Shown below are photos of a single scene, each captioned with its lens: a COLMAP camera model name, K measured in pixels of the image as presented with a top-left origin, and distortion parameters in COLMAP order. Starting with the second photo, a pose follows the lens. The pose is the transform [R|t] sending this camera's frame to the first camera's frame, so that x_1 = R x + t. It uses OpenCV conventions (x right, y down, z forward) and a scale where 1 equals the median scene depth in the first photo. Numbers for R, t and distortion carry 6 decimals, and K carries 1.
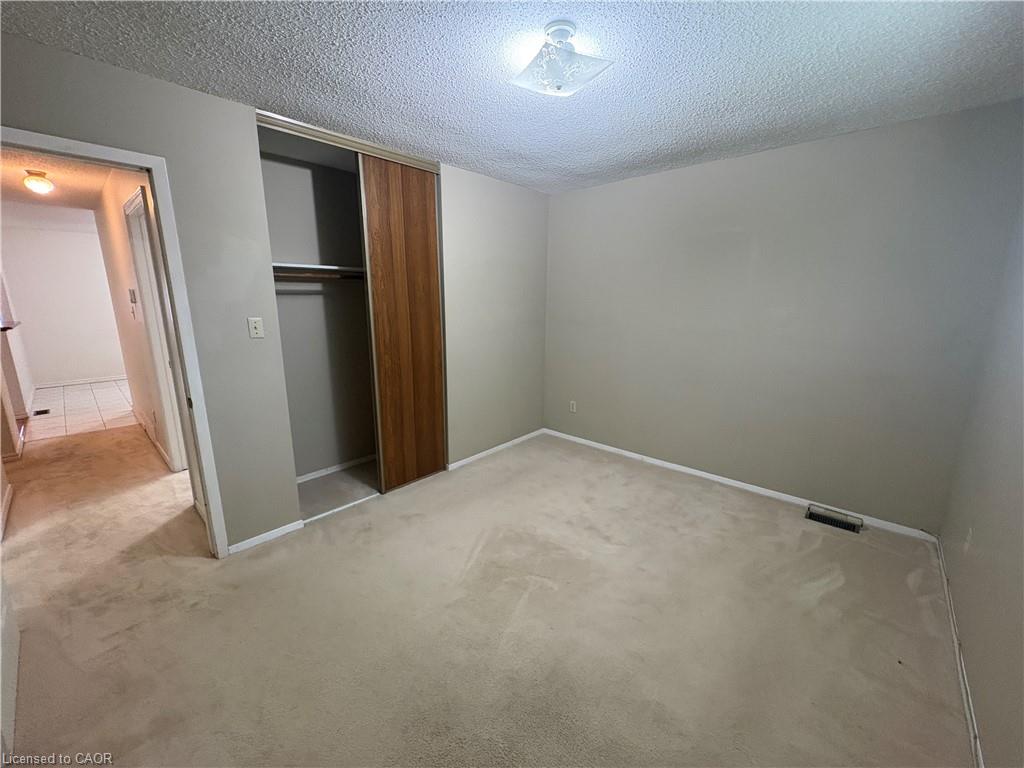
lens RADIAL K [[406.7, 0, 513.0], [0, 406.7, 385.1], [0, 0, 1]] dist [0.000440, 0.000172]
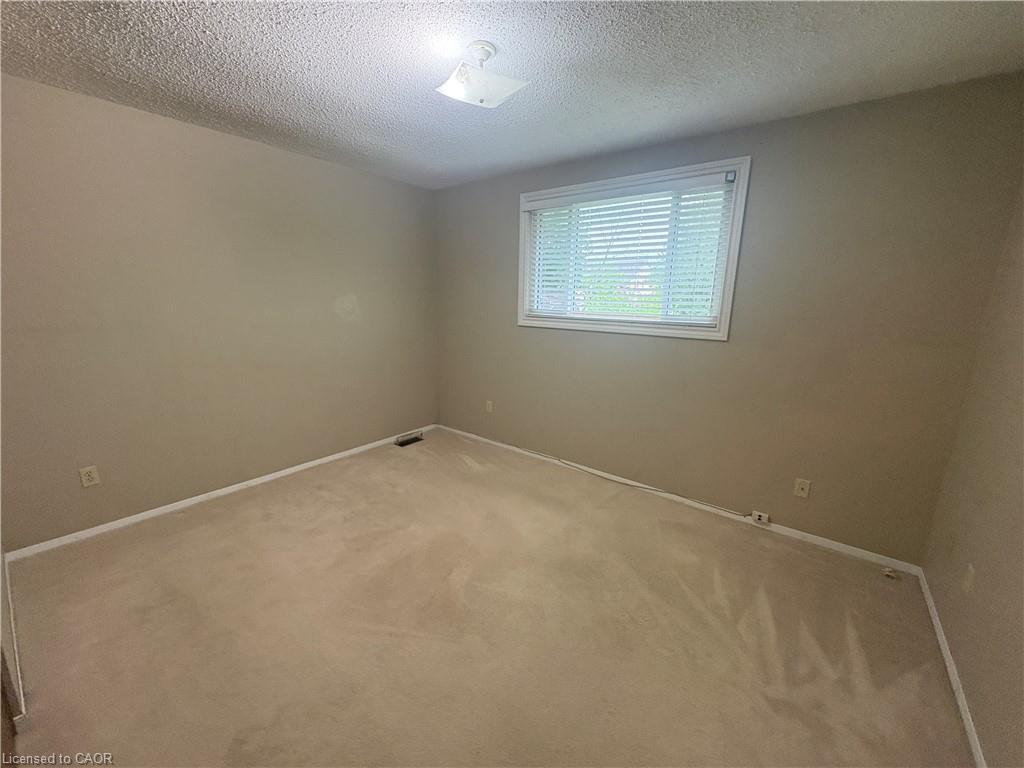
lens RADIAL K [[406.7, 0, 513.0], [0, 406.7, 385.1], [0, 0, 1]] dist [0.000440, 0.000172]
pose [[-0.082227, -0.216657, 0.972779, -0.641869], [0.191807, 0.954396, 0.228776, -0.128969], [-0.977982, 0.205398, -0.036921, 0.624877]]
